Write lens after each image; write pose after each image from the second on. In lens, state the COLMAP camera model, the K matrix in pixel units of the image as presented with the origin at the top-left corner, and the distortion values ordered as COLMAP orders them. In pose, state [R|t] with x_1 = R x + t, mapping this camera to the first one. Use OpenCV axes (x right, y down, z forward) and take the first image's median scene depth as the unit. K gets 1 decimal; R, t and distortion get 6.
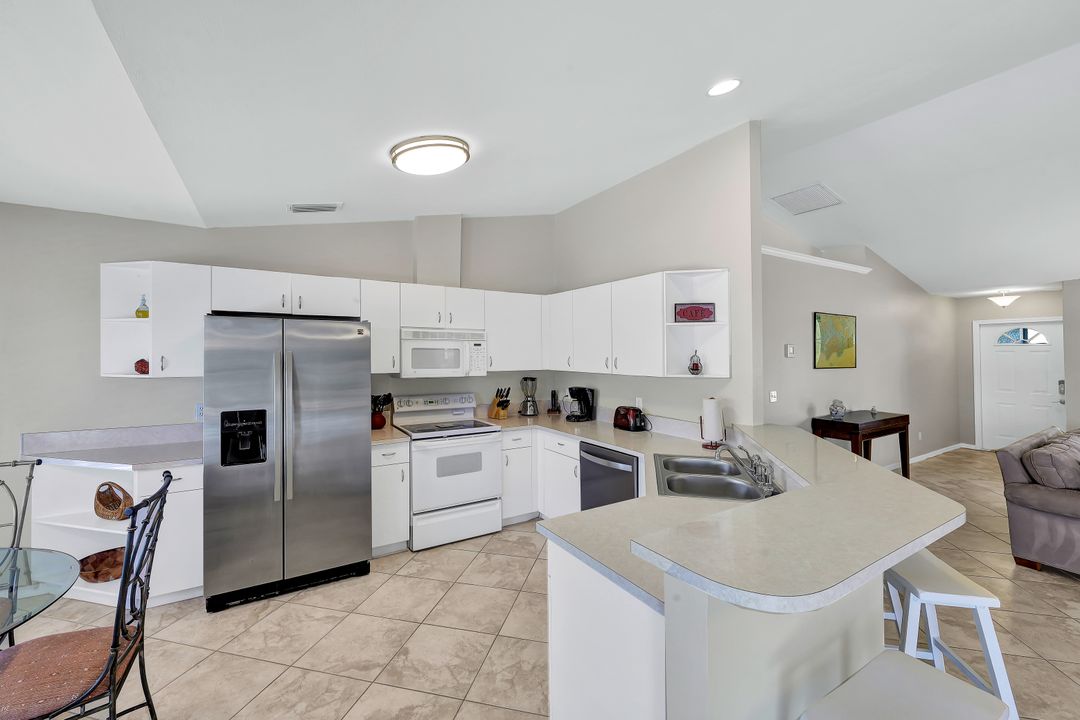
lens RADIAL K [[445.6, 0, 539.2], [0, 445.6, 345.4], [0, 0, 1]] dist [-0.010508, 0.000216]
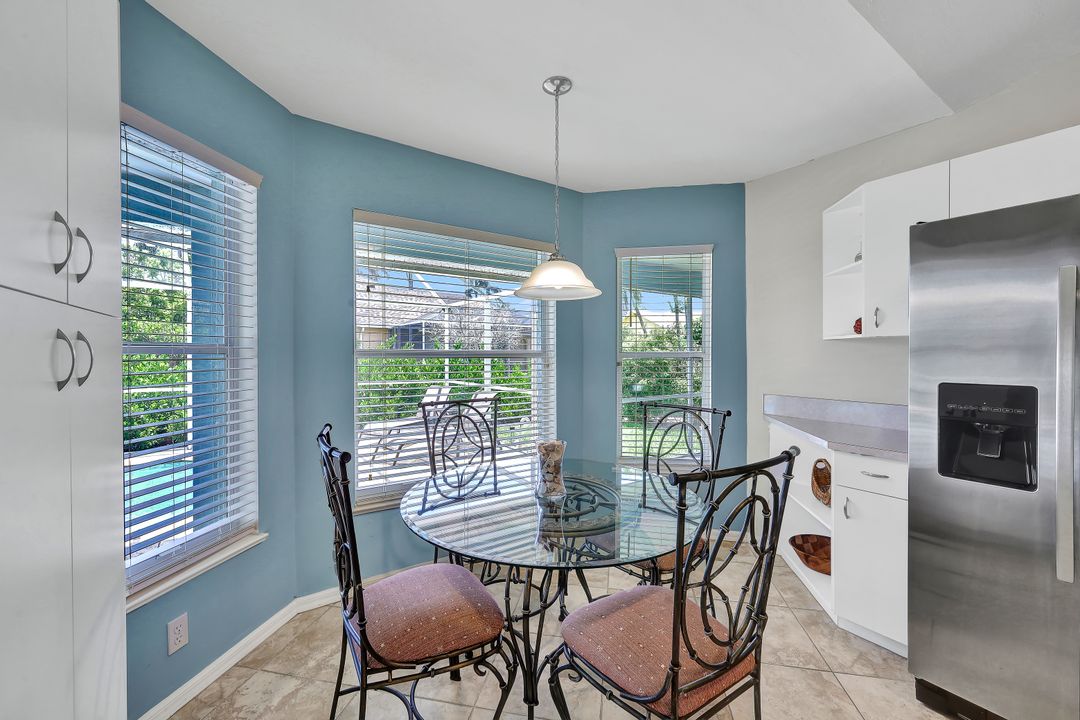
lens RADIAL K [[445.6, 0, 544.2], [0, 445.6, 359.2], [0, 0, 1]] dist [-0.010508, 0.000216]
pose [[0.054422, 0.008940, -0.998478, -0.145271], [0.014346, 0.999850, 0.009734, 0.102354], [0.998415, -0.014854, 0.054286, 0.425641]]
